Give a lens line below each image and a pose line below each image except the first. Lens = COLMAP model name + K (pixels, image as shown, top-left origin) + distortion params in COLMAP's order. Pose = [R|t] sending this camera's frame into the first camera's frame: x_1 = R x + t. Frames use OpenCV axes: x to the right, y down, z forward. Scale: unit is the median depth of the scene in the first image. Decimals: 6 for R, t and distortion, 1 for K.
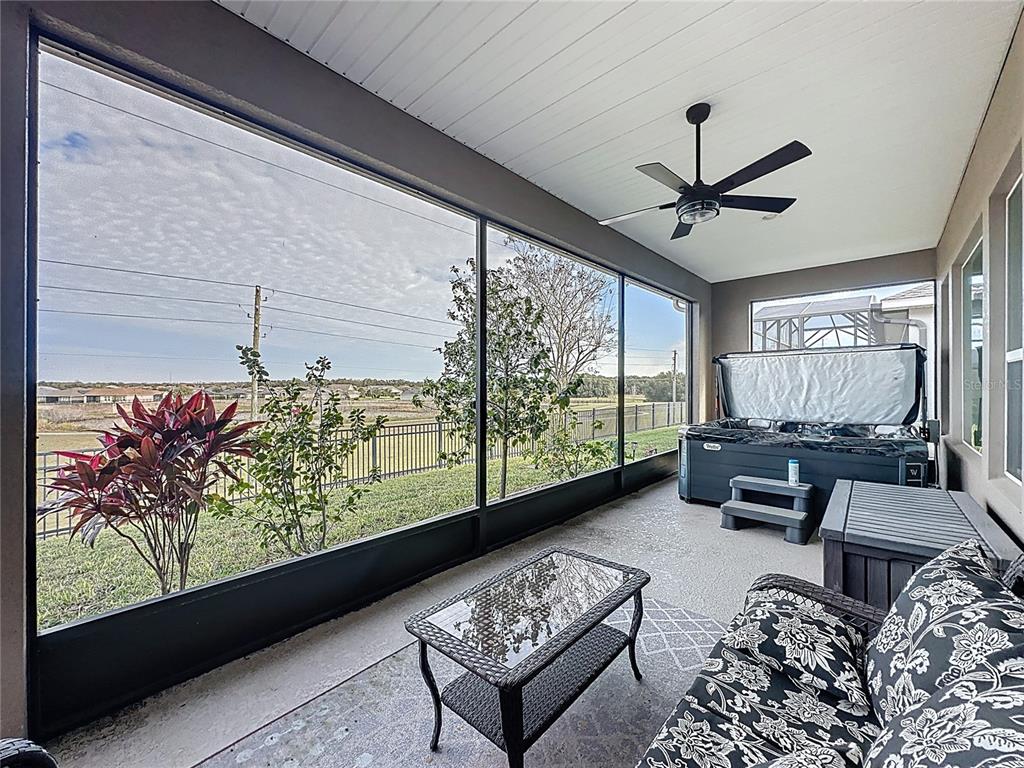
lens RADIAL K [[410.1, 0, 511.0], [0, 410.1, 382.1], [0, 0, 1]] dist [-0.003116, 0.000281]
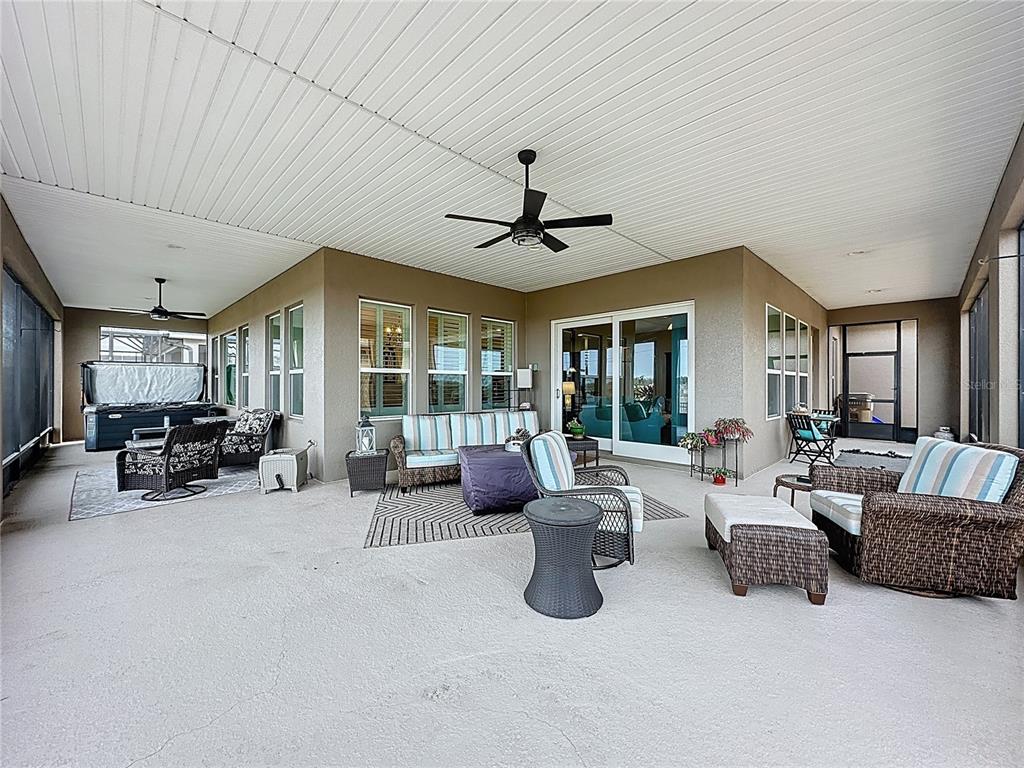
lens RADIAL K [[410.1, 0, 511.0], [0, 410.1, 382.1], [0, 0, 1]] dist [-0.003116, 0.000281]
pose [[0.056638, 0.002538, 0.998392, -1.030739], [-0.006516, 0.999976, -0.002172, -0.000093], [-0.998374, -0.006383, 0.056653, -0.718052]]
